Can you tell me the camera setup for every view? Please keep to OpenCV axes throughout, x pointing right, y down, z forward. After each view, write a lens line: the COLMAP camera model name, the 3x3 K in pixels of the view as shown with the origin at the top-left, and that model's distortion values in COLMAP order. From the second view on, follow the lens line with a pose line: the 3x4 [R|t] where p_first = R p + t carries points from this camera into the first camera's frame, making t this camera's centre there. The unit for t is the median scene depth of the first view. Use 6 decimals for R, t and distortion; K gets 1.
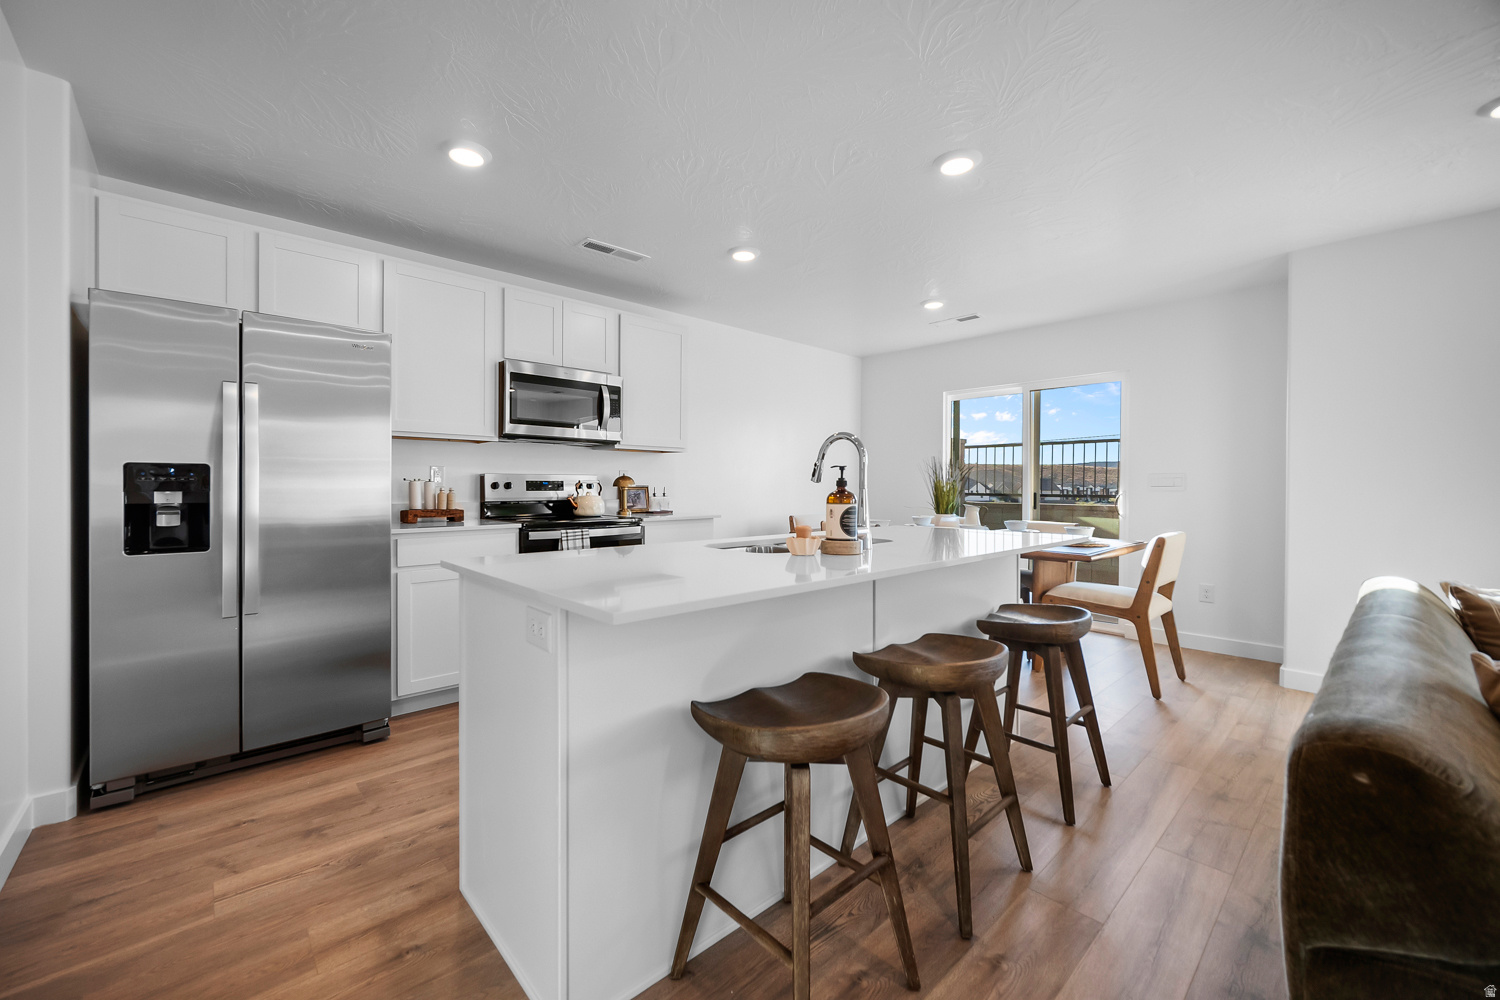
lens RADIAL K [[590.3, 0, 724.4], [0, 590.3, 487.4], [0, 0, 1]] dist [-0.000712, 0.000004]
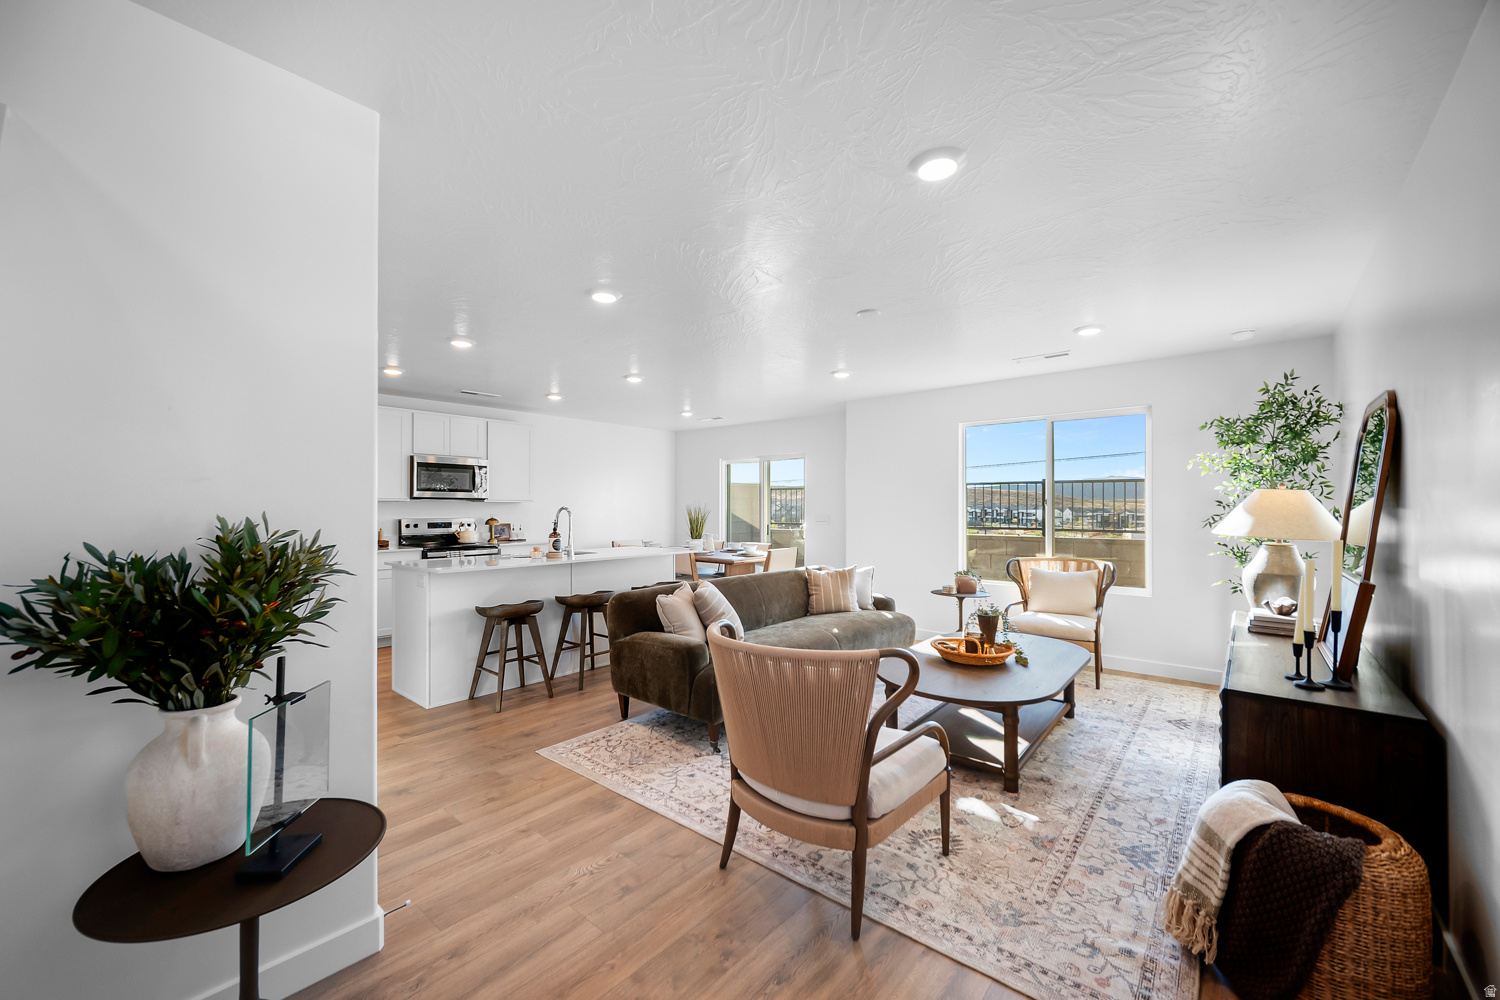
lens RADIAL K [[594.2, 0, 738.1], [0, 594.2, 501.4], [0, 0, 1]] dist [-0.001402, 0.004827]
pose [[0.991246, -0.003955, 0.131968, 0.318410], [0.005912, 0.999878, -0.014443, -0.042127], [-0.131894, 0.015097, 0.991149, -0.796920]]
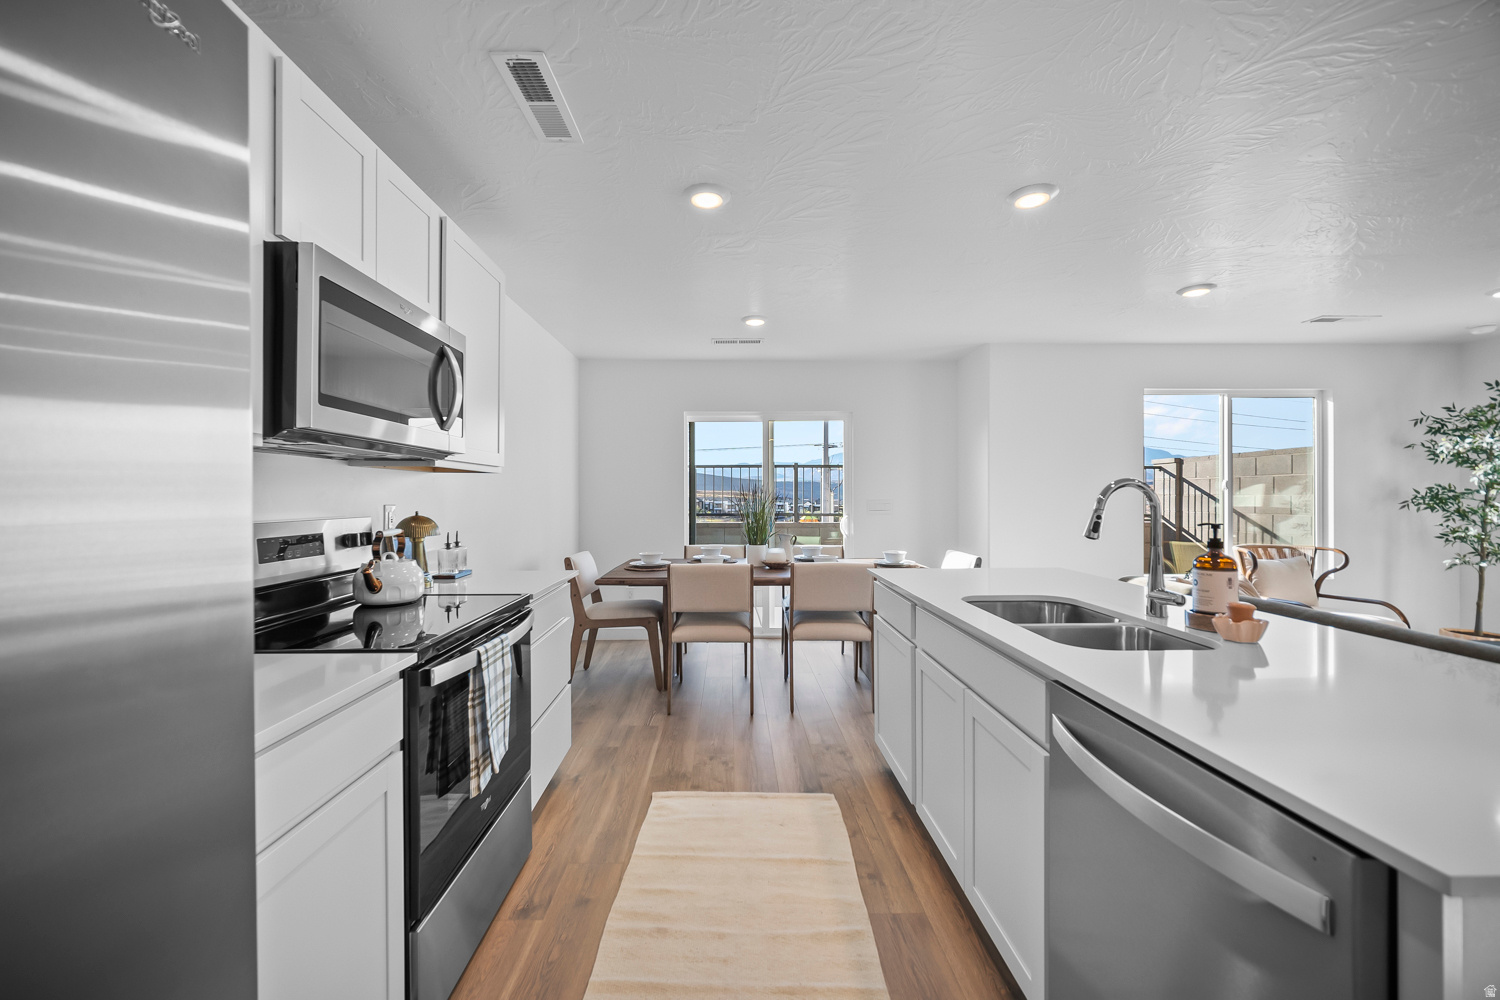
lens RADIAL K [[594.2, 0, 738.1], [0, 594.2, 501.4], [0, 0, 1]] dist [-0.001402, 0.004827]
pose [[0.650337, -0.013602, 0.759524, -0.440056], [0.007670, 0.999906, 0.011339, -0.041014], [-0.759607, -0.001548, 0.650380, 0.470803]]
